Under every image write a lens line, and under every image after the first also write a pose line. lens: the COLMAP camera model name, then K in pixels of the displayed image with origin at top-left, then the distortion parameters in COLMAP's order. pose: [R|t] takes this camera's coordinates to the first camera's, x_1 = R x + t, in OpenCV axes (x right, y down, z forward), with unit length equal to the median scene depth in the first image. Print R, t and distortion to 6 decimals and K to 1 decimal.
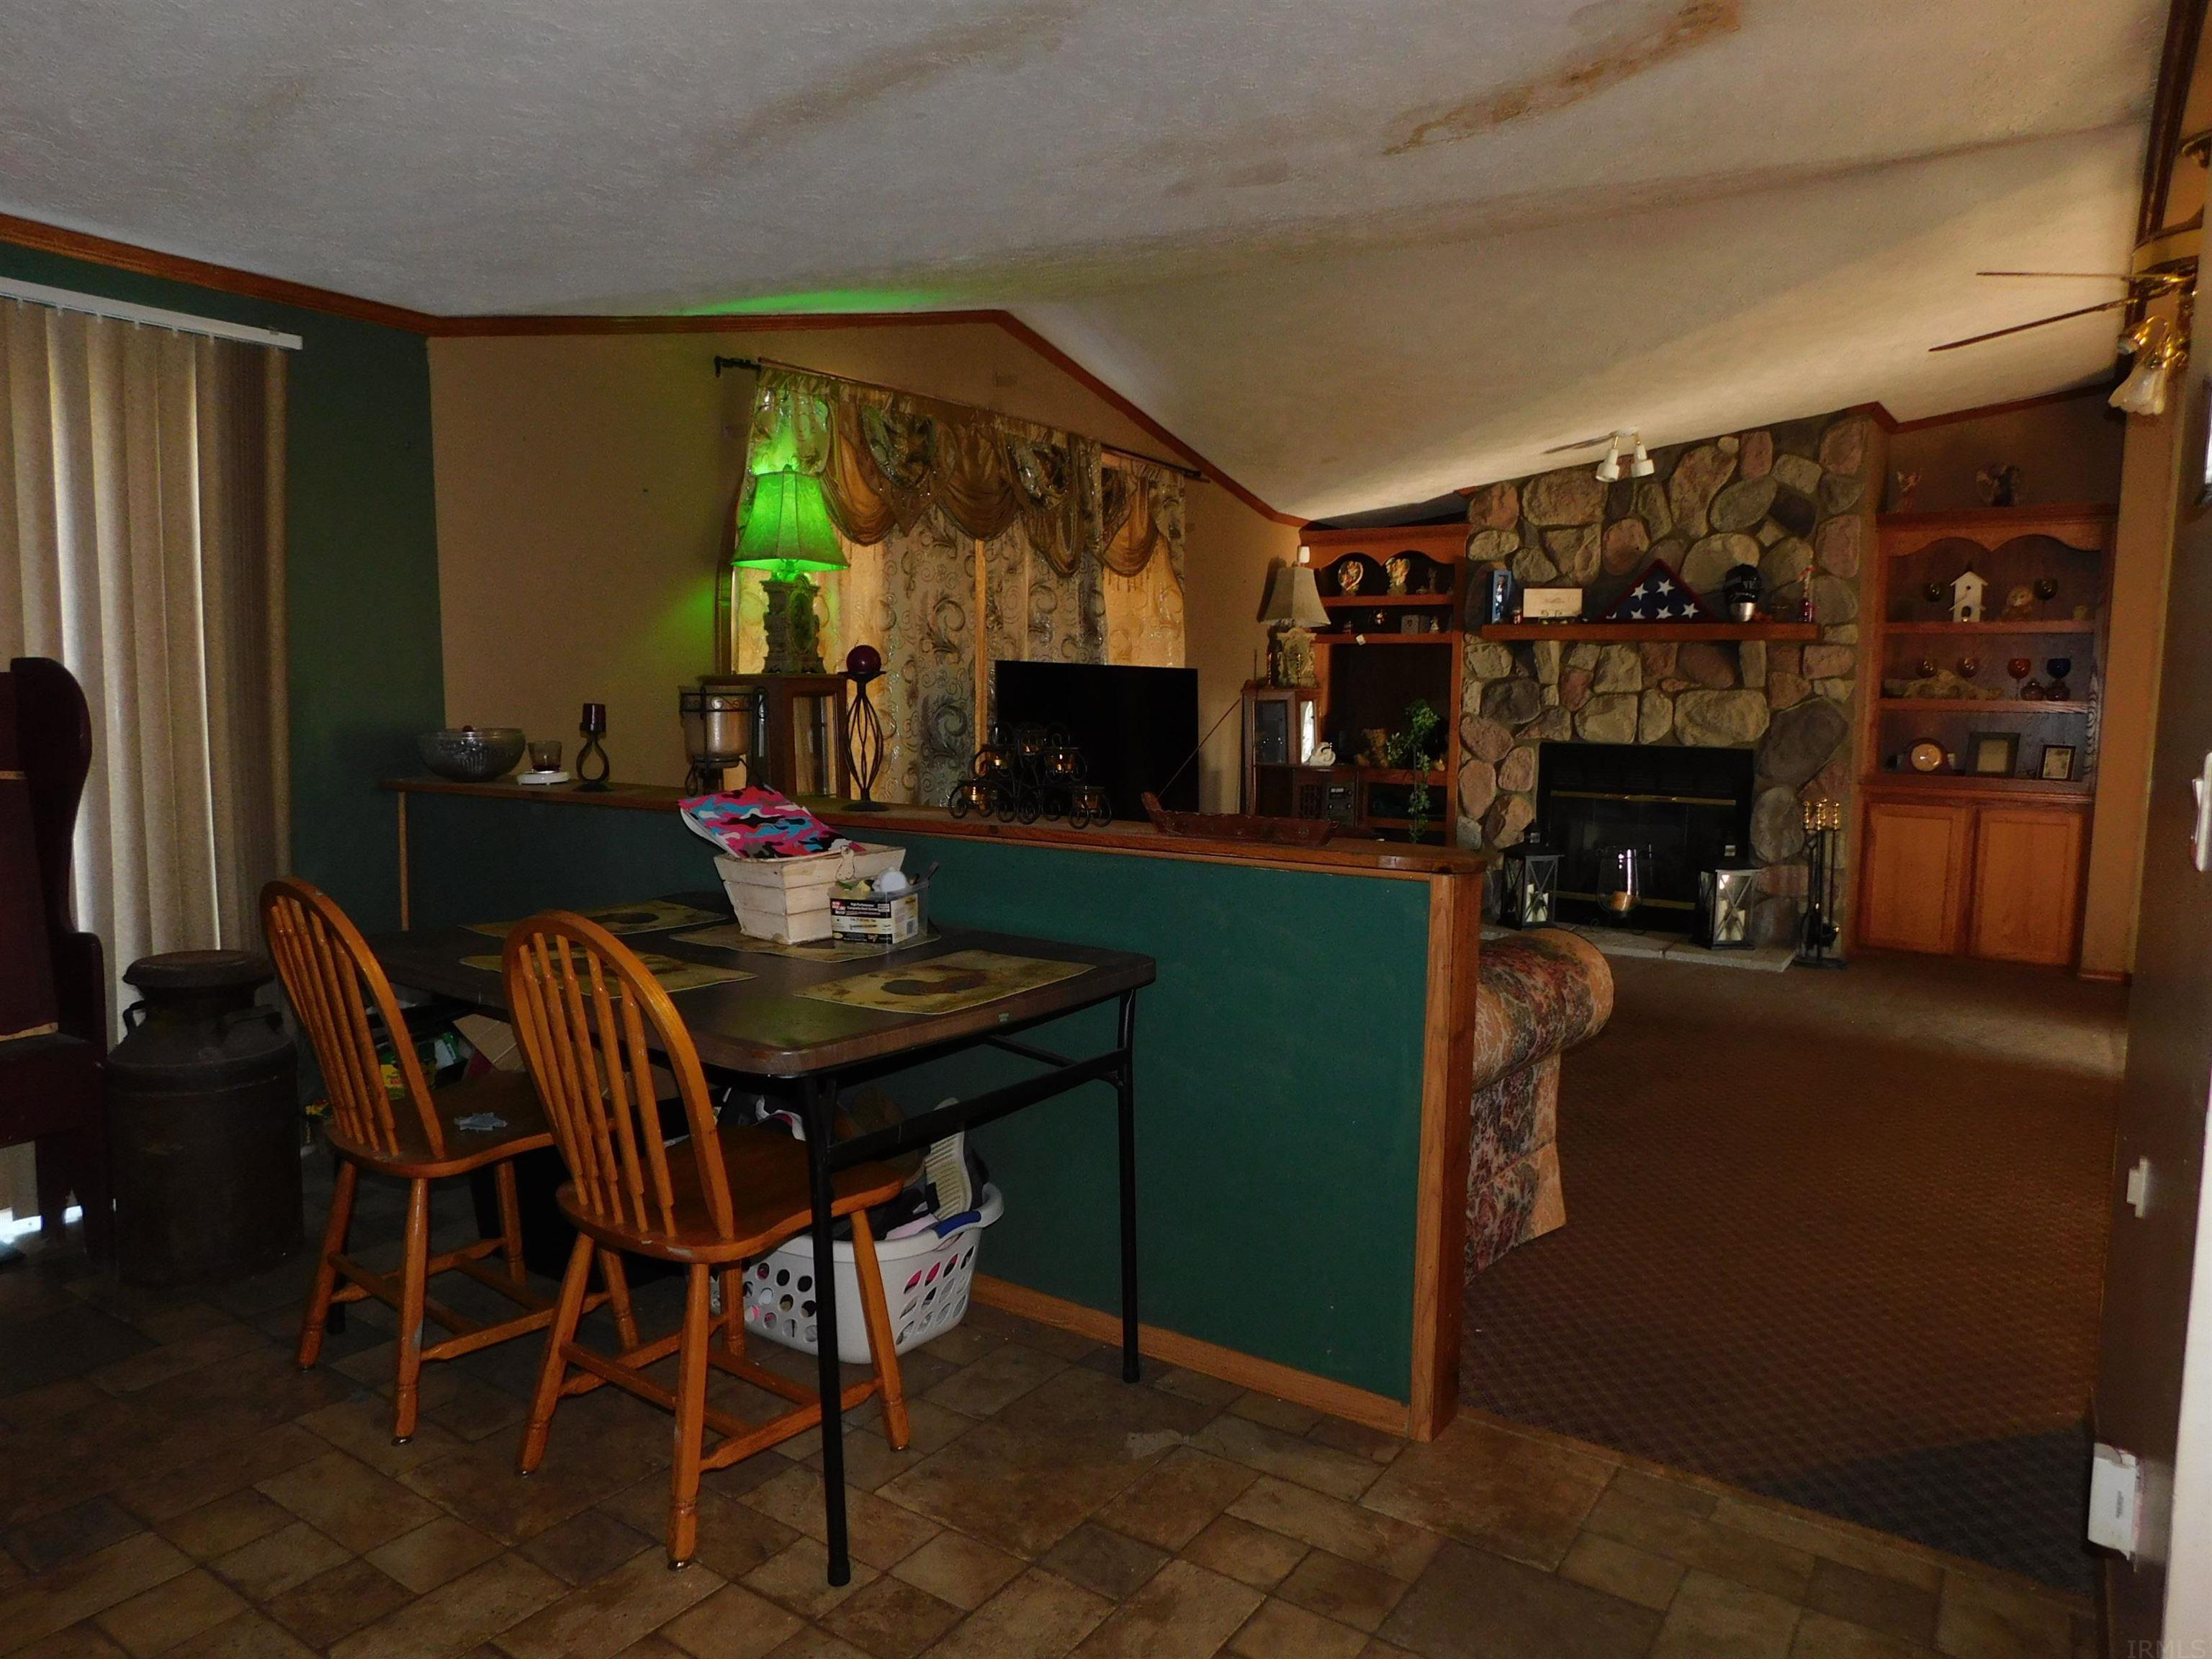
lens RADIAL K [[1460.6, 0, 1099.6], [0, 1460.6, 837.7], [0, 0, 1]] dist [-0.073027, 0.055538]
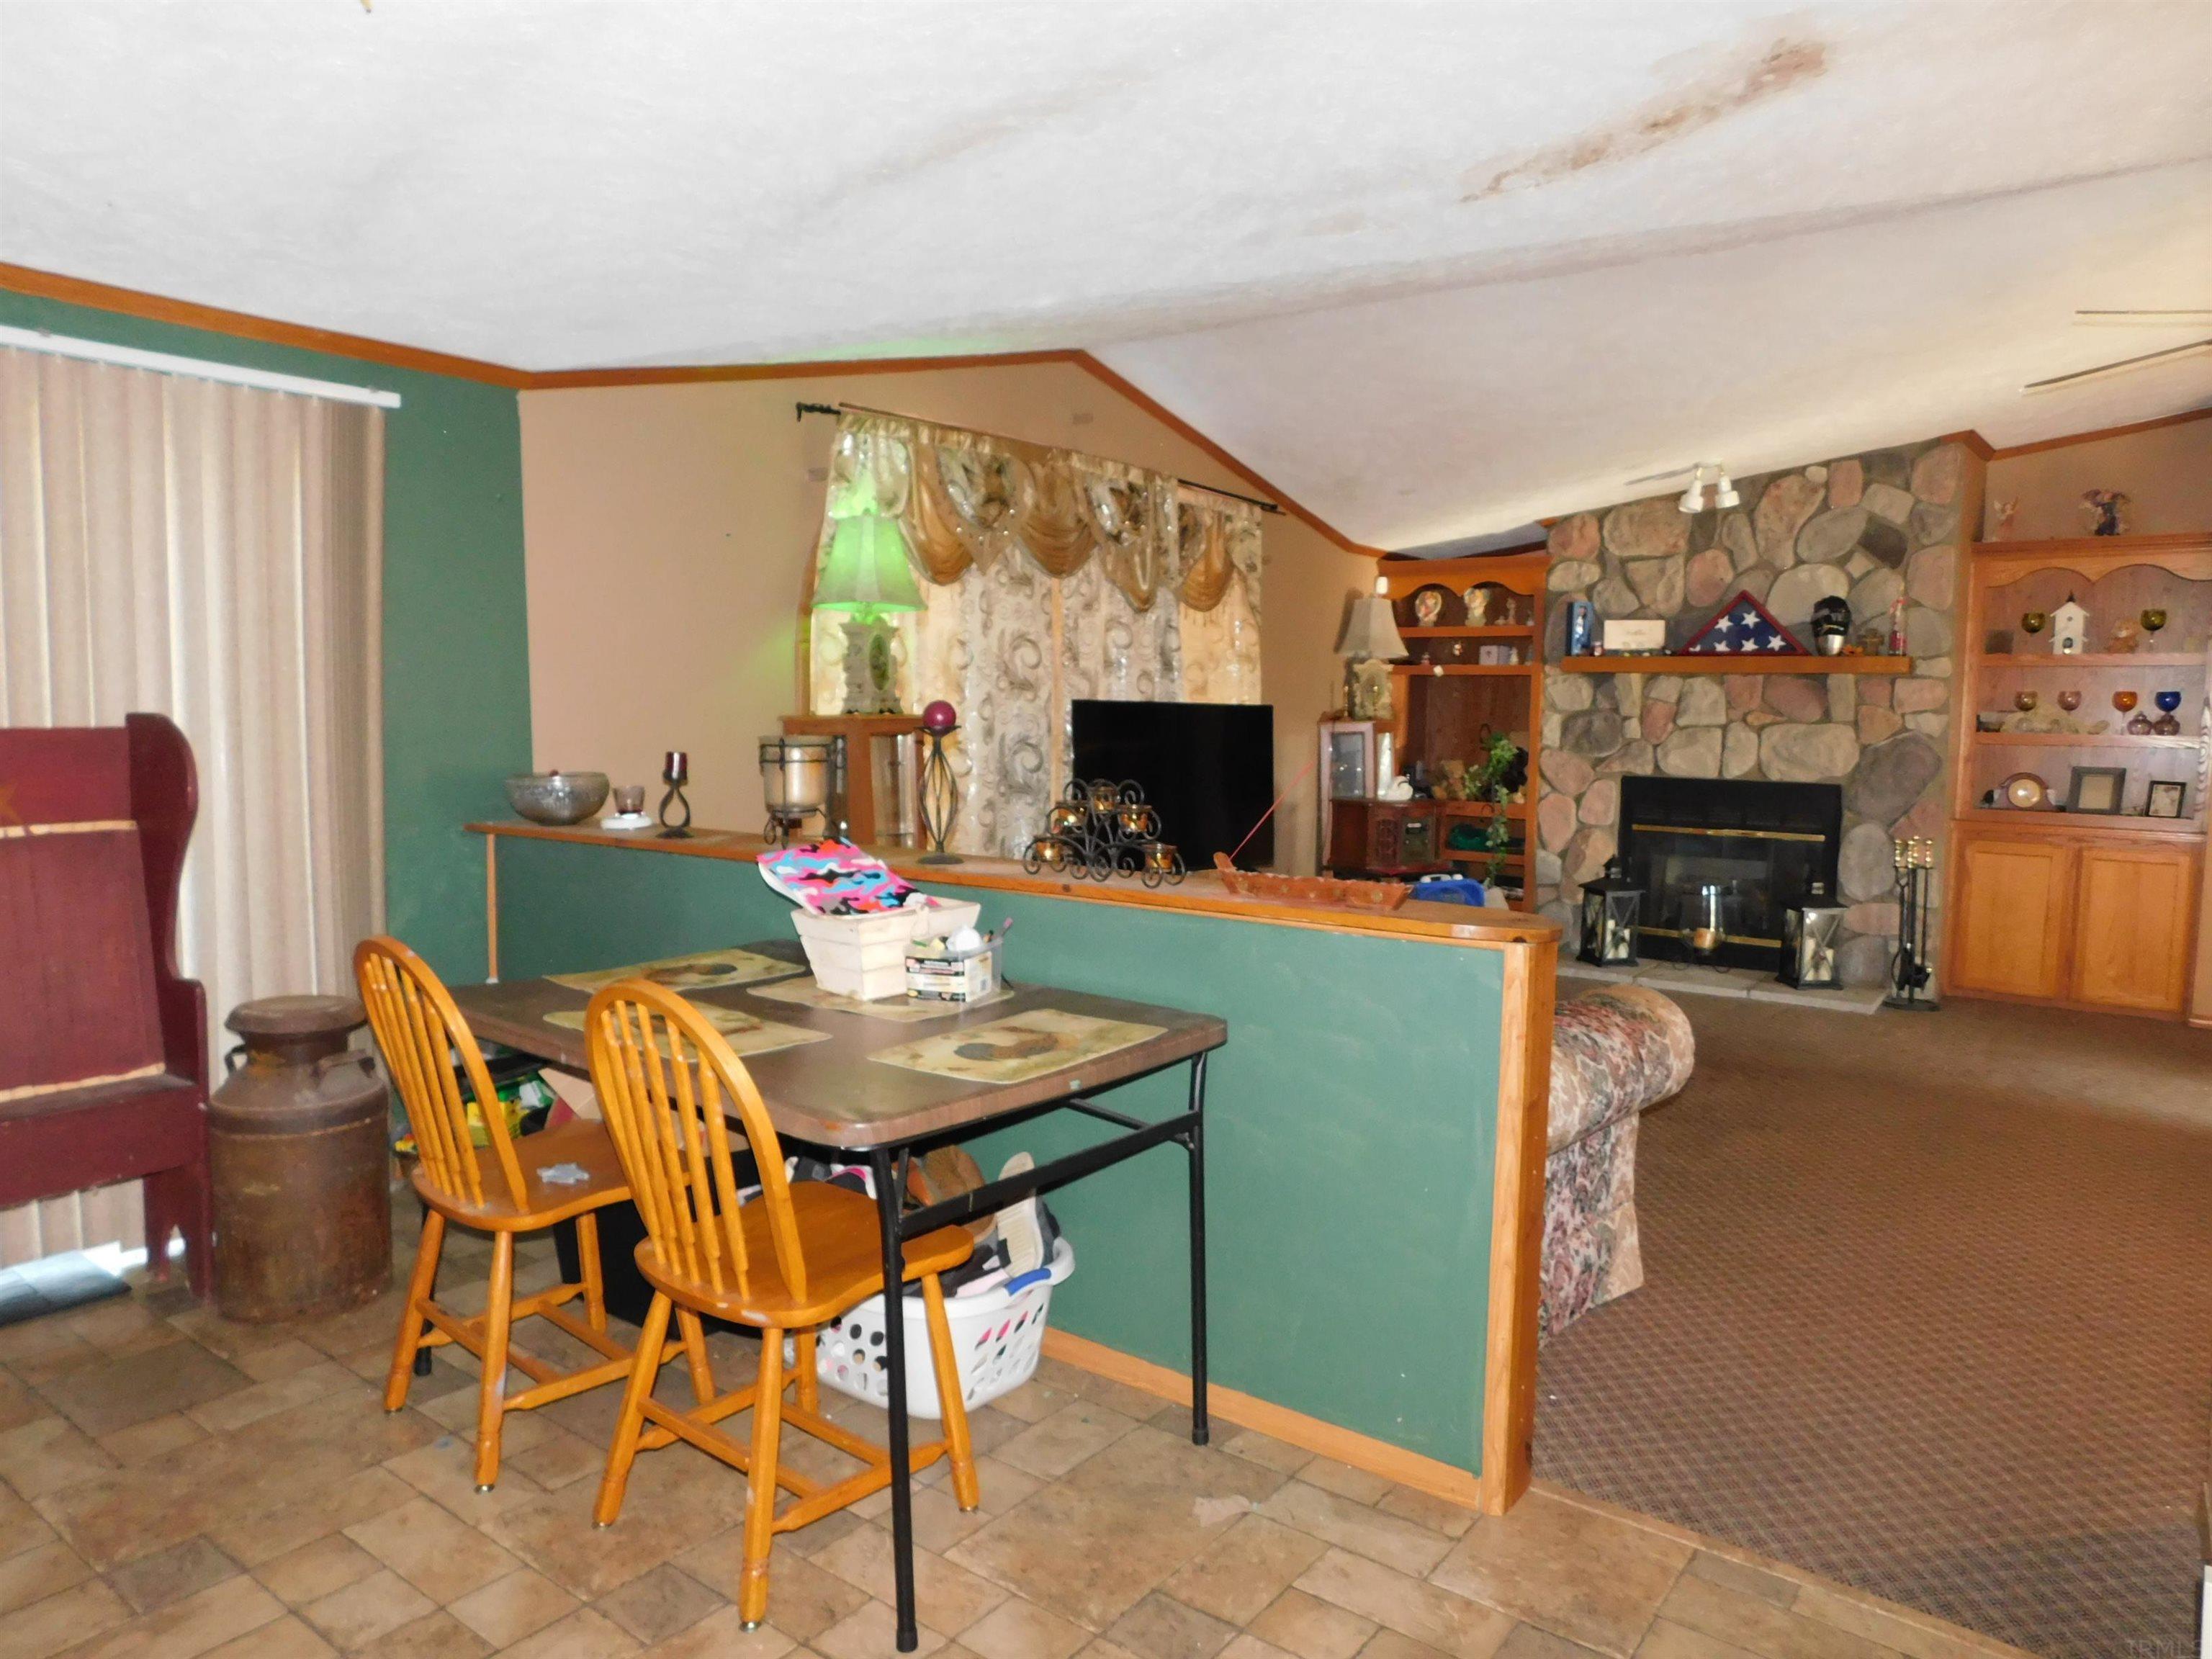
lens RADIAL K [[1460.6, 0, 1096.6], [0, 1460.6, 836.0], [0, 0, 1]] dist [-0.073027, 0.055538]
pose [[0.998534, 0.005375, -0.053855, 0.000963], [-0.006082, 0.999897, -0.012965, -0.013856], [0.053780, 0.013273, 0.998465, -0.001882]]
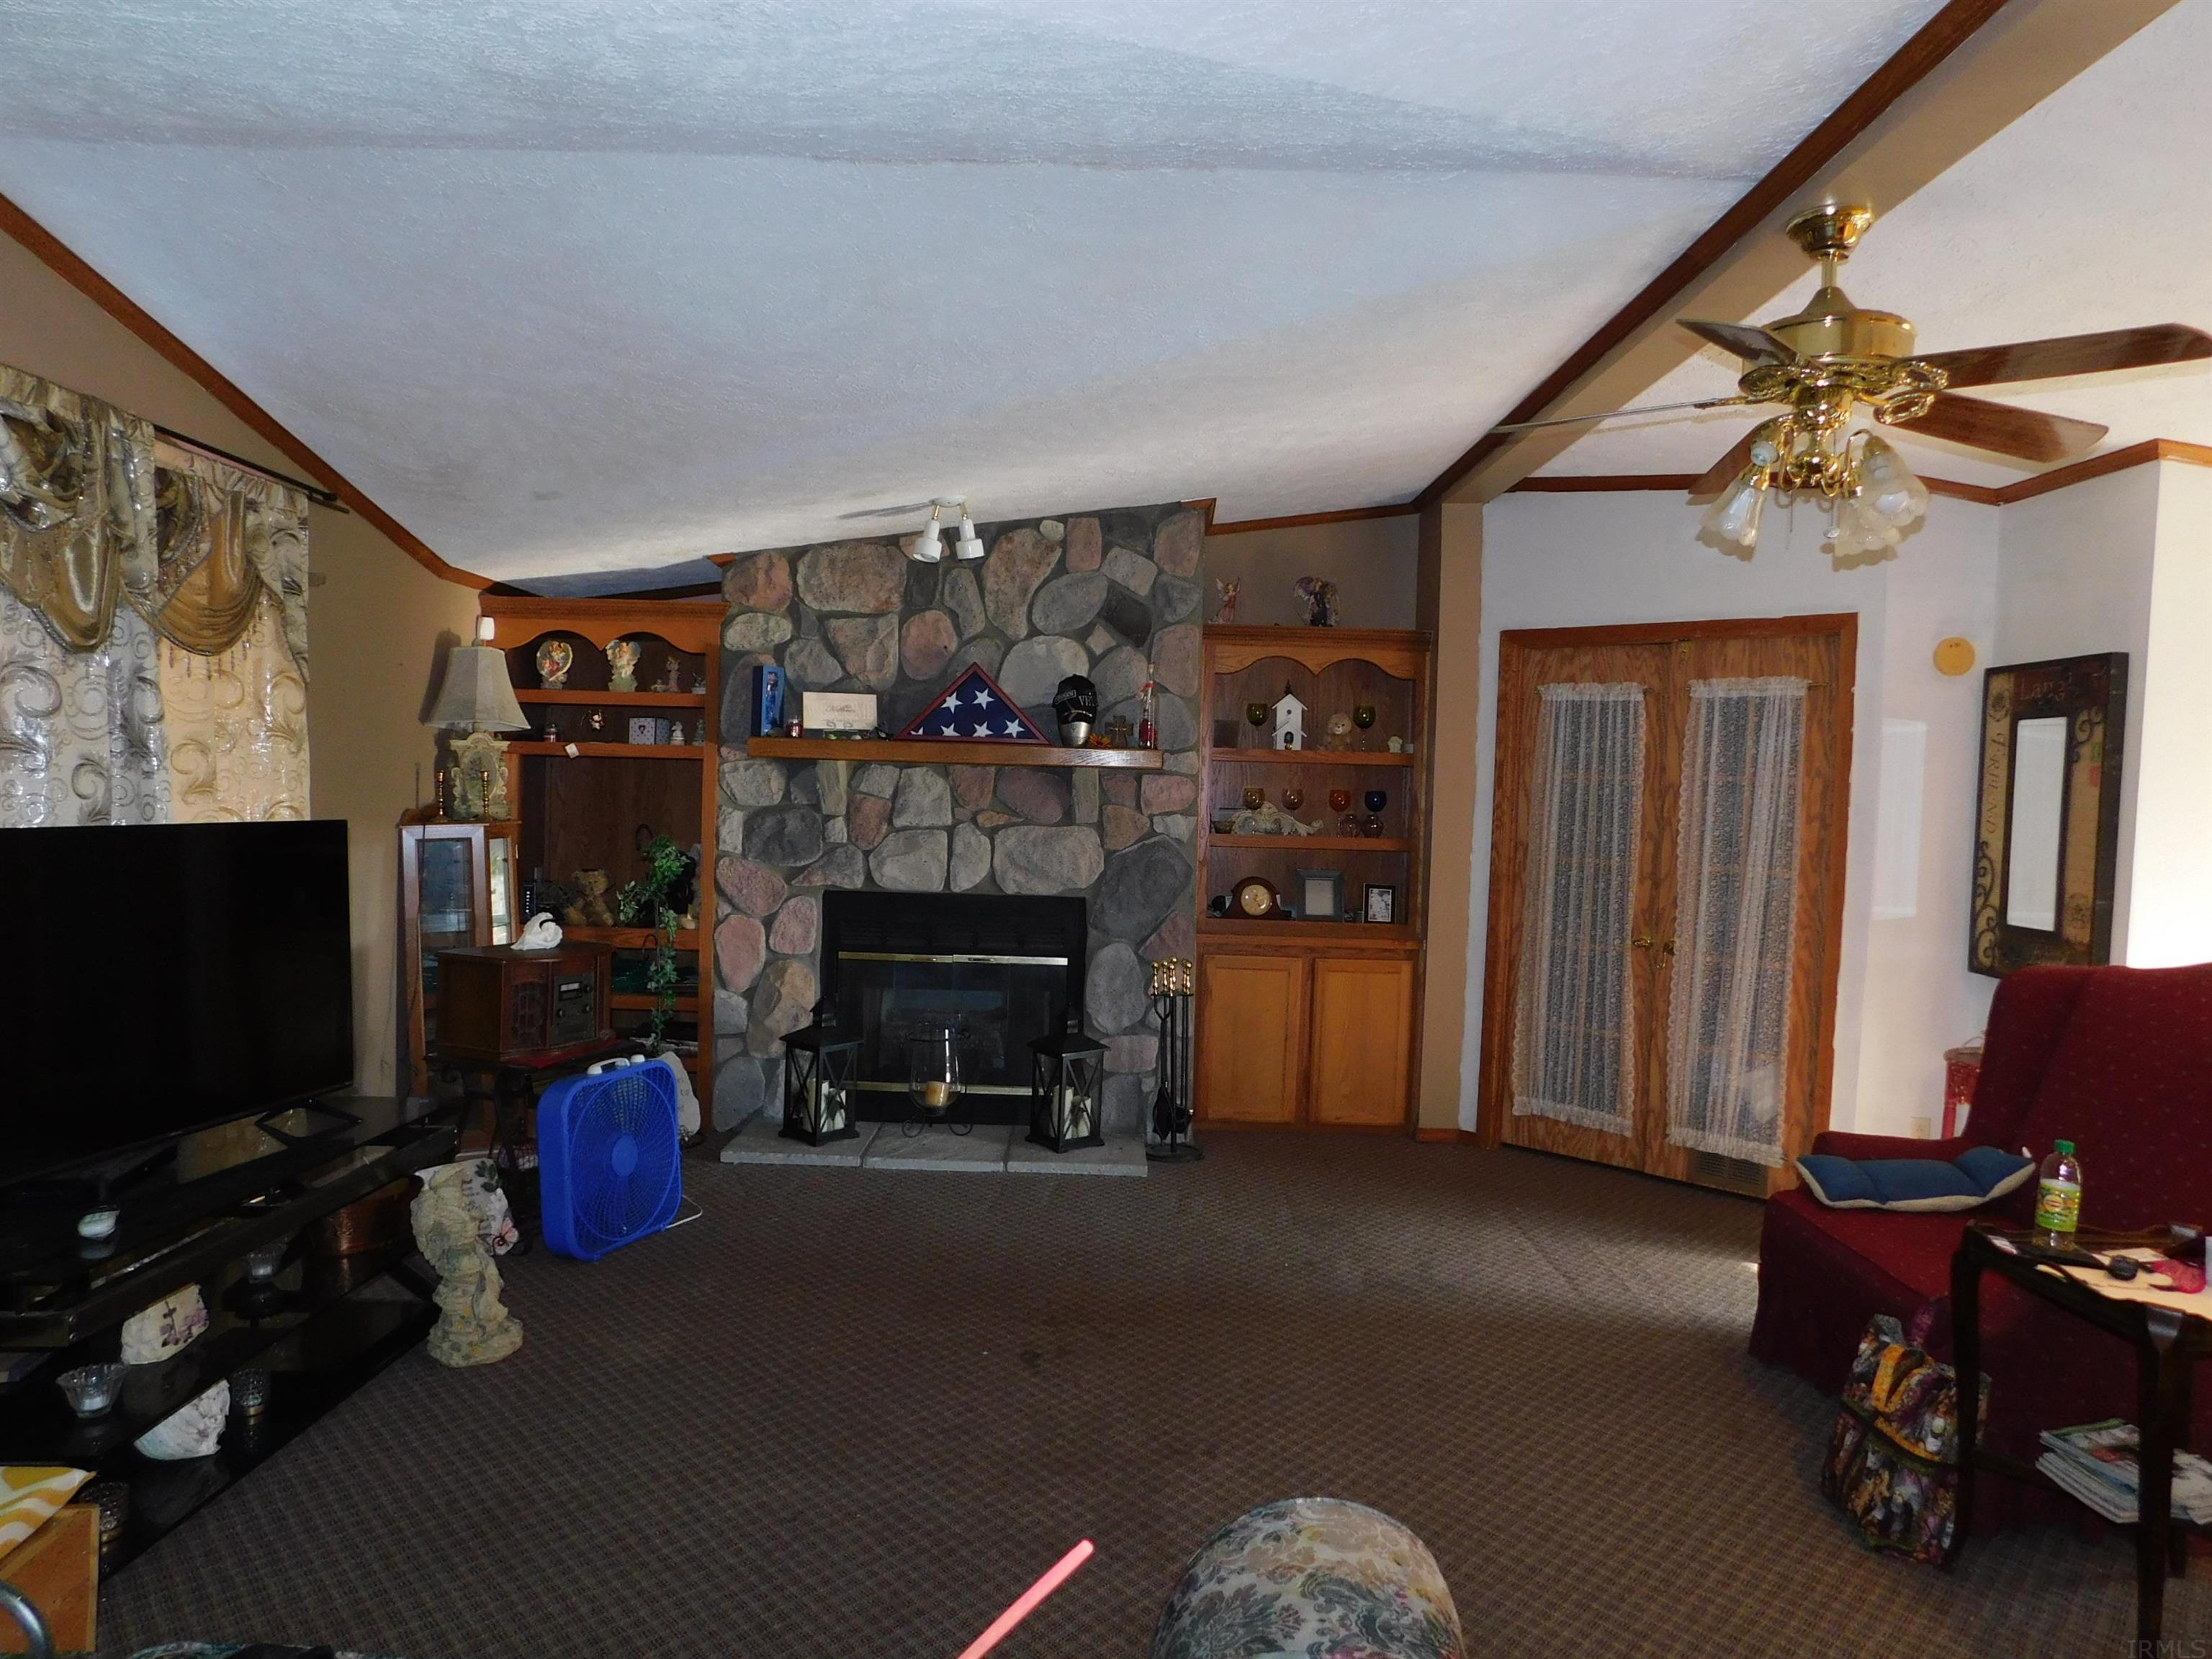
lens RADIAL K [[1460.6, 0, 1118.5], [0, 1460.6, 825.1], [0, 0, 1]] dist [-0.073027, 0.055538]
pose [[0.824428, -0.008744, 0.565899, -0.006041], [0.040413, 0.998238, -0.043451, -0.086001], [-0.564522, 0.058692, 0.823329, 0.389580]]
